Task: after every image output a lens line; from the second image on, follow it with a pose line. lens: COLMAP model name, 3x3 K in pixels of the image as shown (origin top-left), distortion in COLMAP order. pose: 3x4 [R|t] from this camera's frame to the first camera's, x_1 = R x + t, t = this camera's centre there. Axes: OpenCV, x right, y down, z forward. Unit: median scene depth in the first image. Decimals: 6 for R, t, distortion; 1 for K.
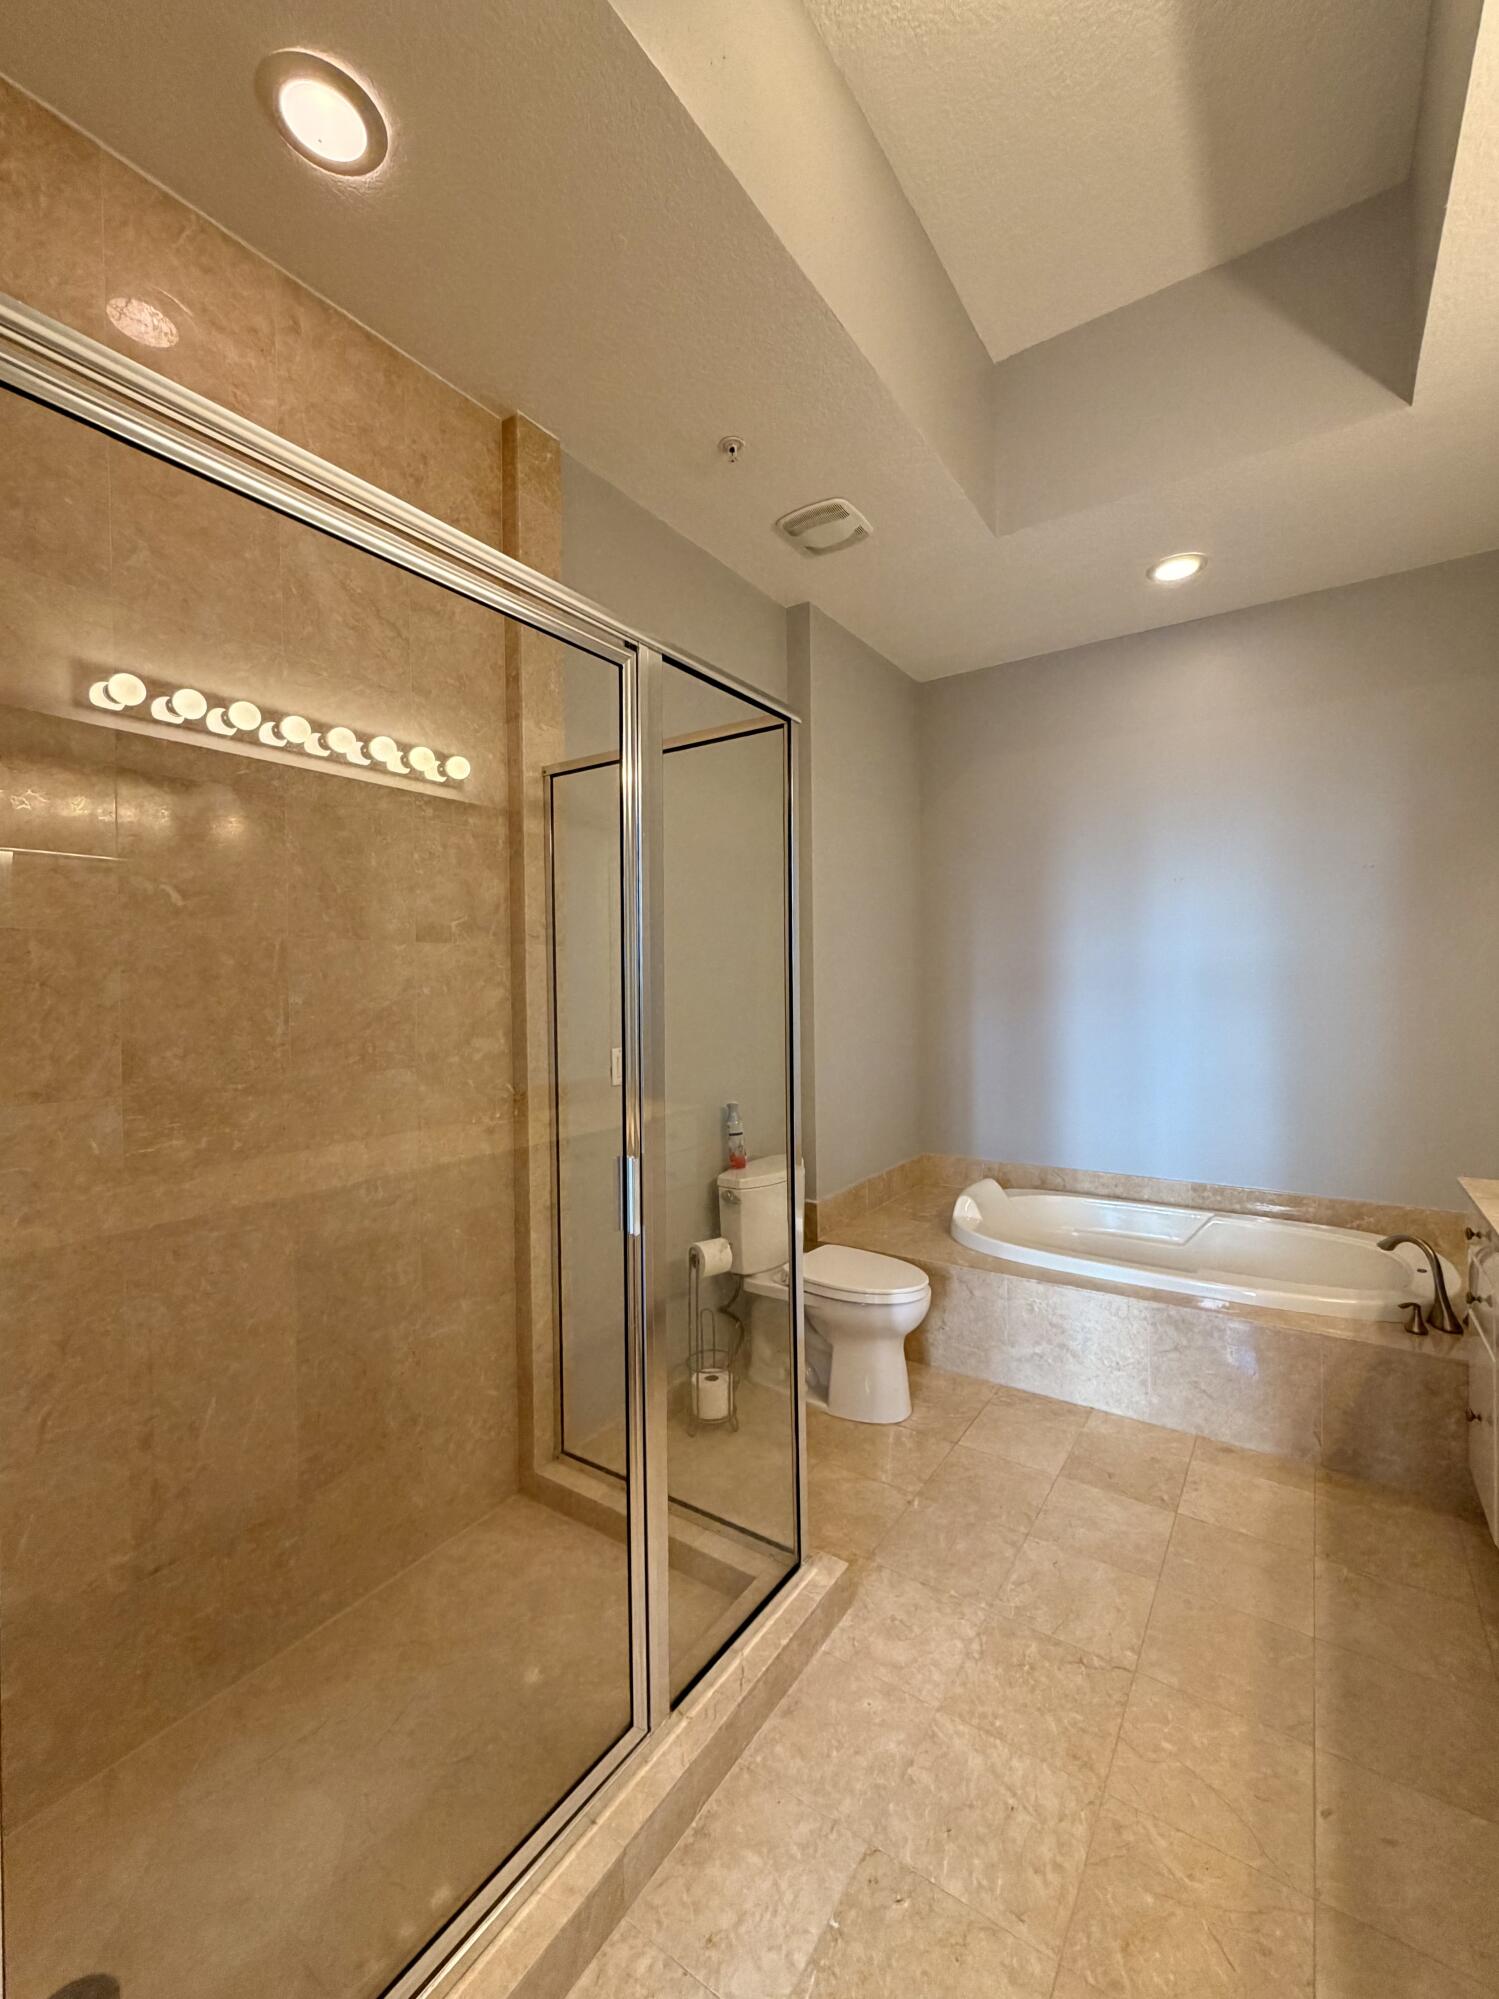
lens RADIAL K [[823.5, 0, 749.8], [0, 823.5, 992.9], [0, 0, 1]] dist [0.000566, 0.000432]
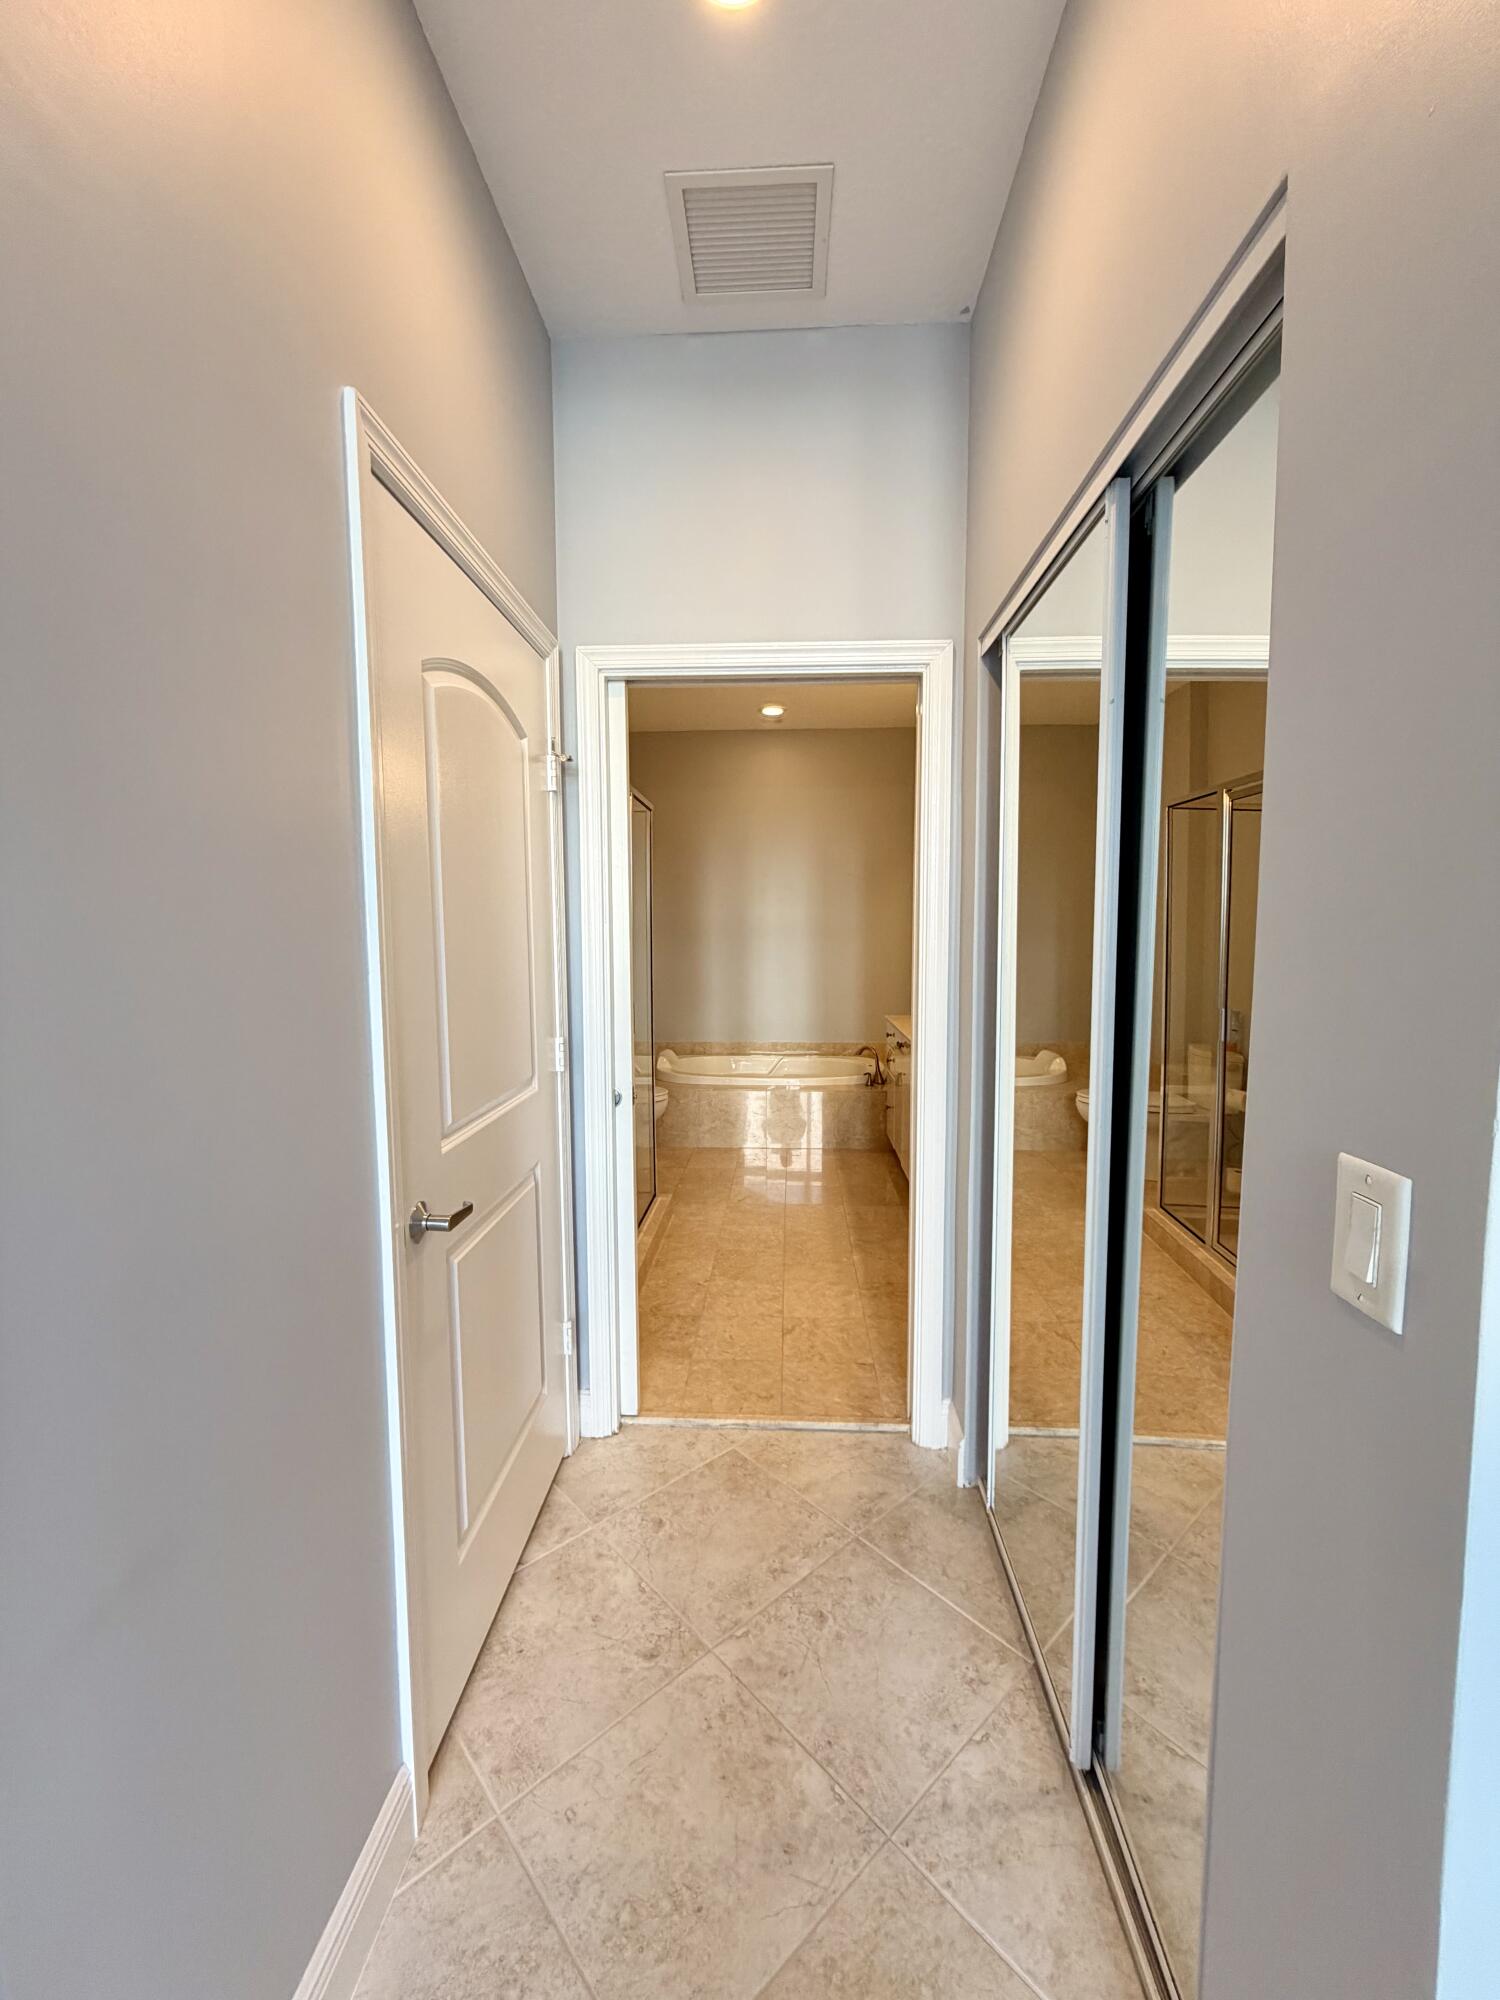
lens RADIAL K [[797.3, 0, 750.8], [0, 797.3, 994.4], [0, 0, 1]] dist [-0.002296, 0.000788]
pose [[0.854382, -0.033035, 0.518594, -0.751575], [-0.004837, 0.997428, 0.071506, -0.001196], [-0.519623, -0.063602, 0.852025, -0.857670]]
